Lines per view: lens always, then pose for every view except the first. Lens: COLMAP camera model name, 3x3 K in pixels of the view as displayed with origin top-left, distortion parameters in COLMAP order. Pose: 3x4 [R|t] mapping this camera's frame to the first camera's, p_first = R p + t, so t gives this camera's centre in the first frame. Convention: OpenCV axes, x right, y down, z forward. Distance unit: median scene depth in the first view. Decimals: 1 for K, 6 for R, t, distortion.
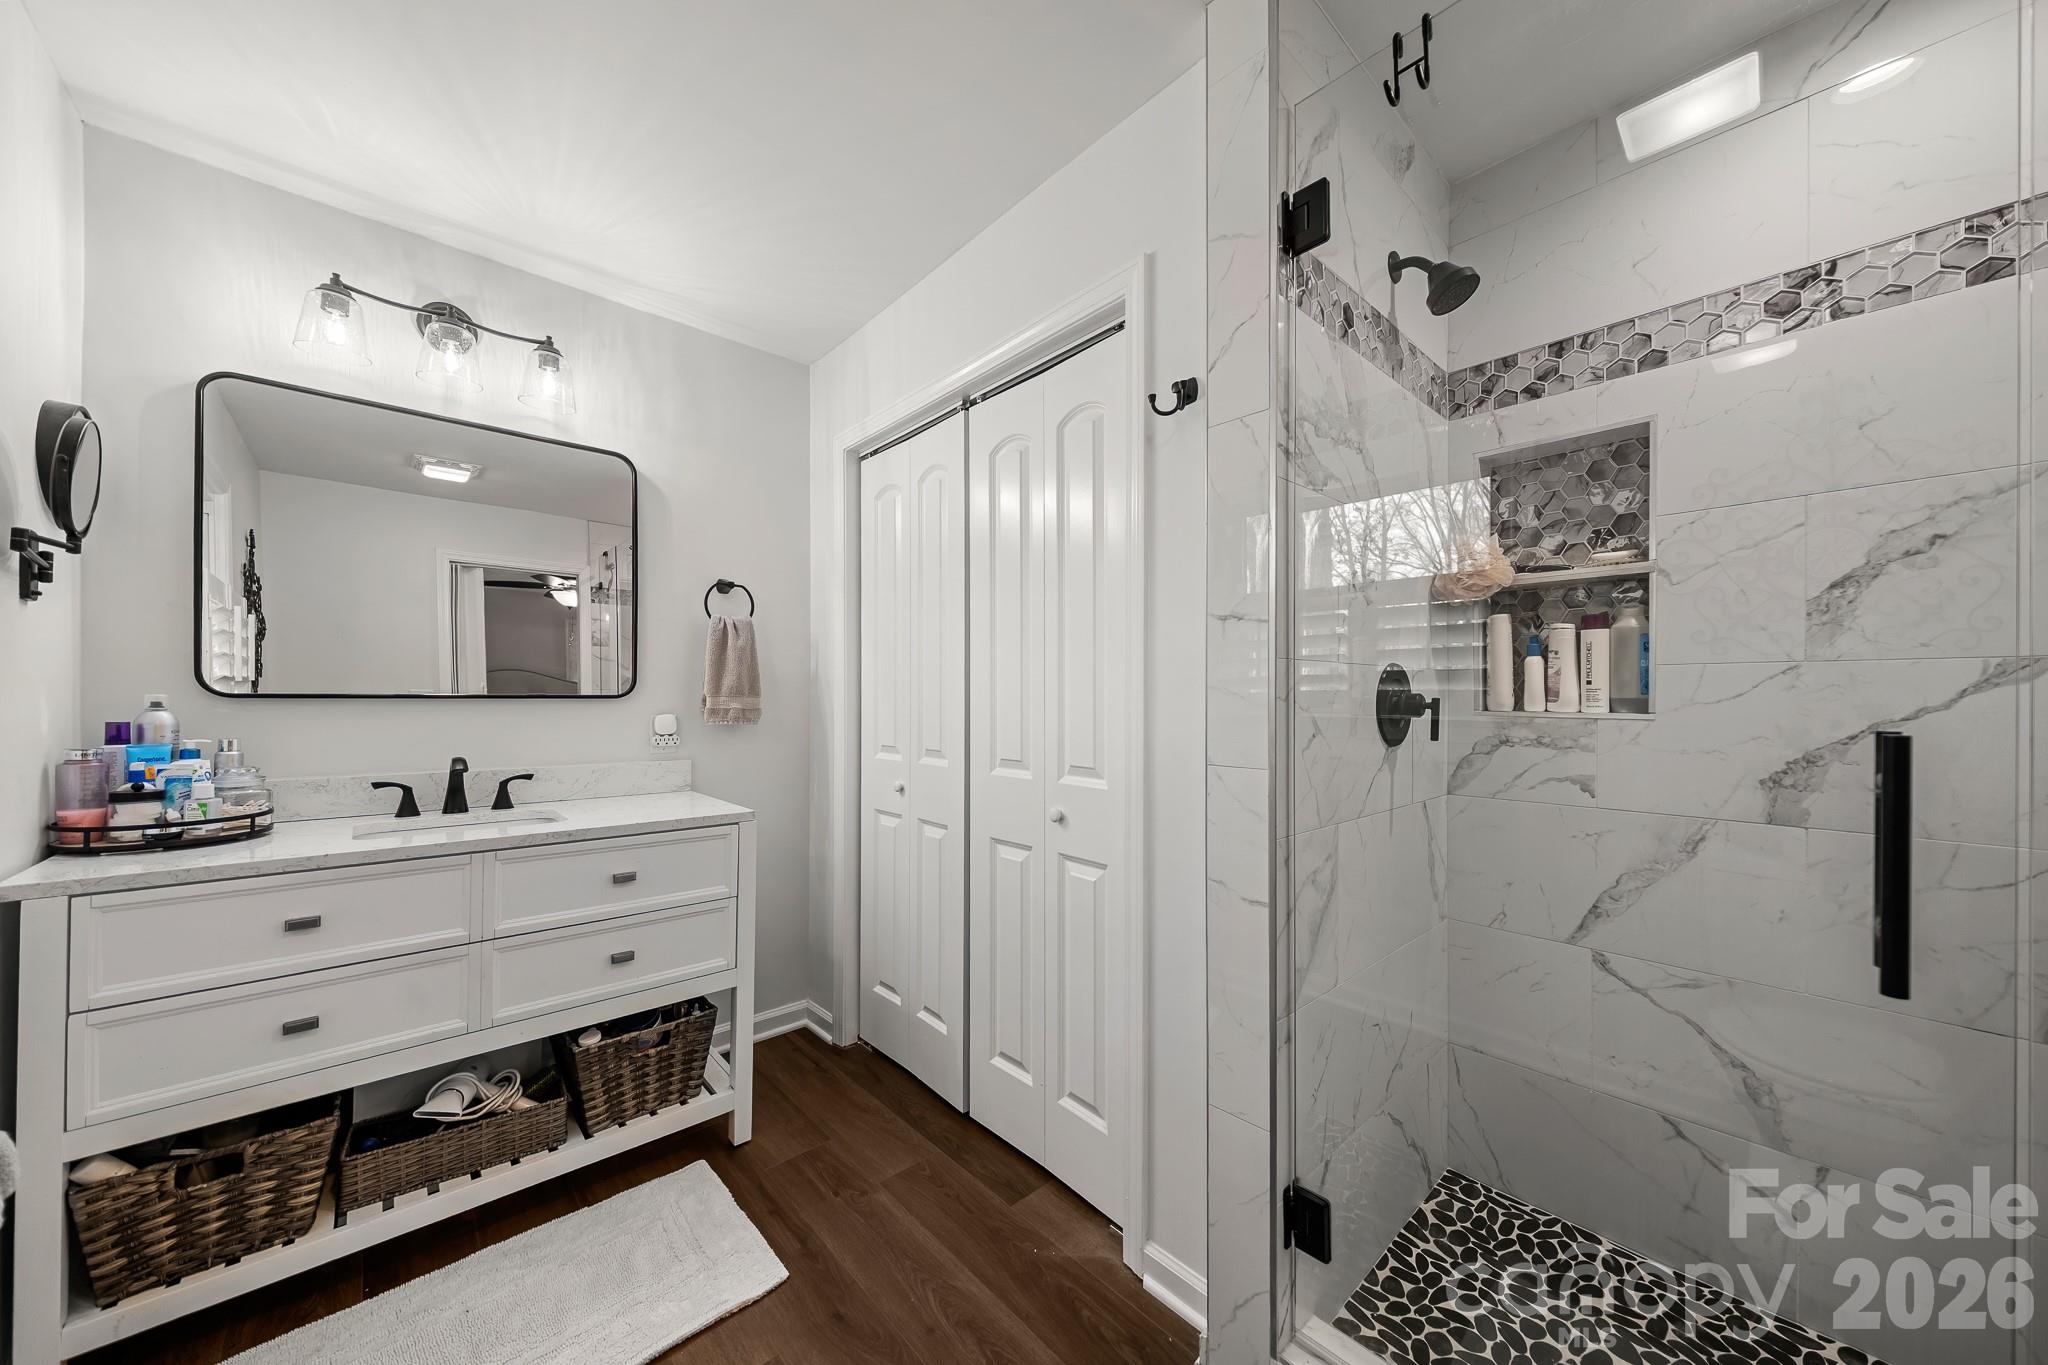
lens RADIAL K [[693.4, 0, 1025.8], [0, 693.4, 710.8], [0, 0, 1]] dist [0.019464, -0.003238]
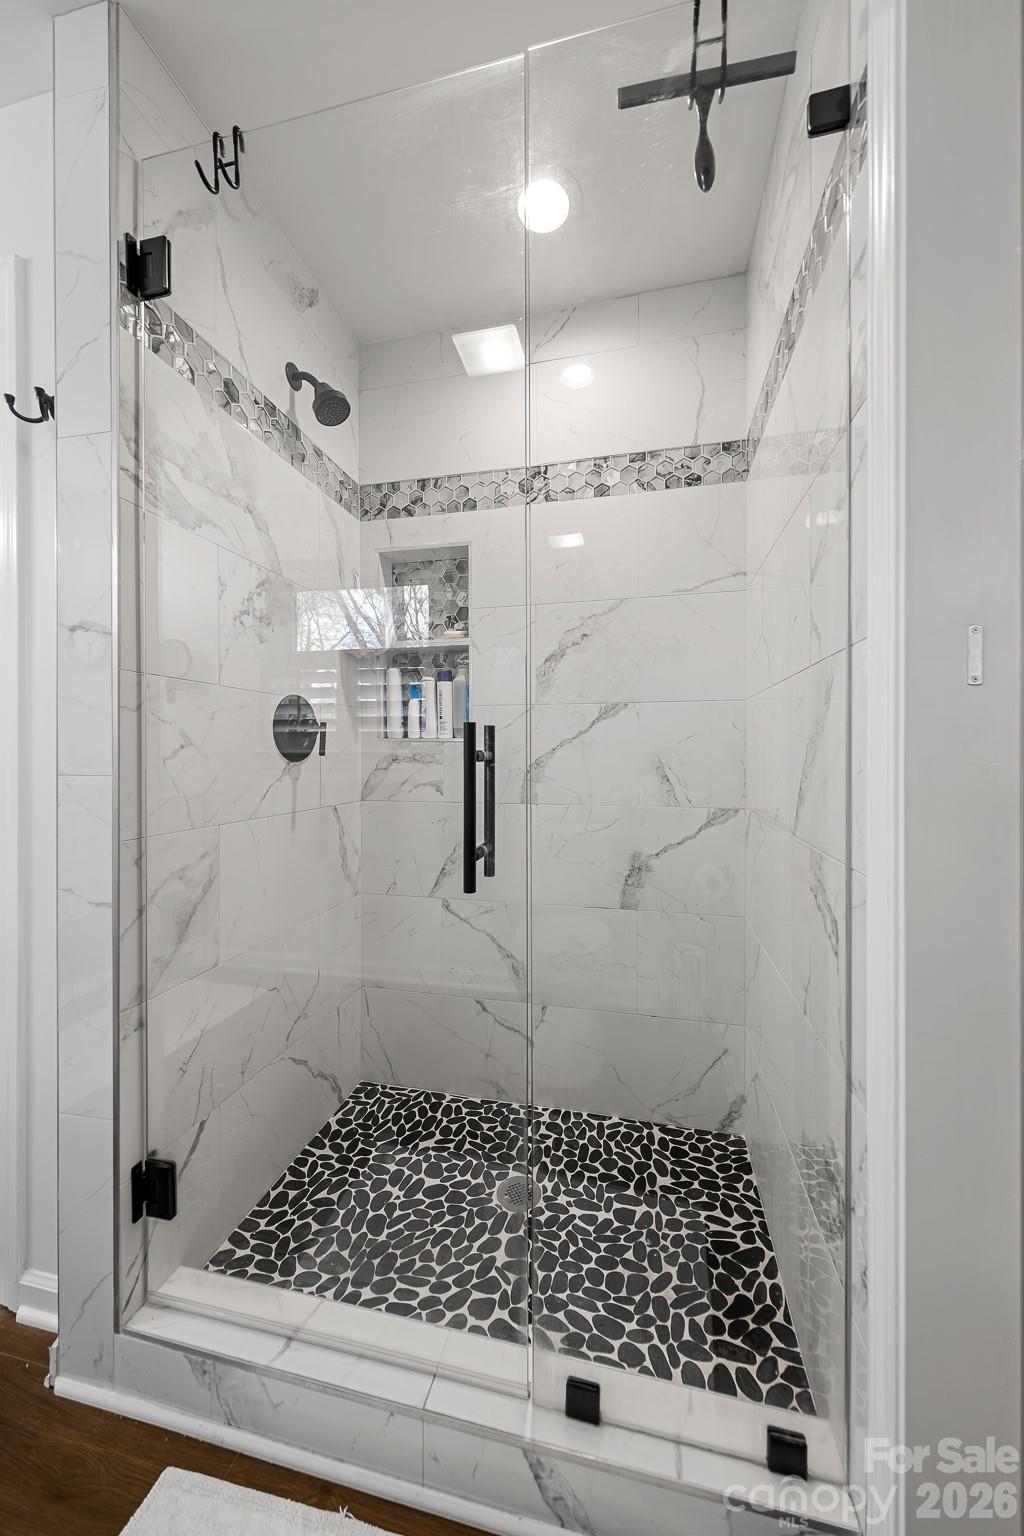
lens RADIAL K [[528.7, 0, 512.0], [0, 528.7, 768.0], [0, 0, 1]] dist [0.032332, -0.008615]
pose [[0.834617, -0.015894, 0.550602, 0.326426], [0.014660, 0.999870, 0.006640, 0.062048], [-0.550636, 0.002530, 0.834742, -0.005875]]
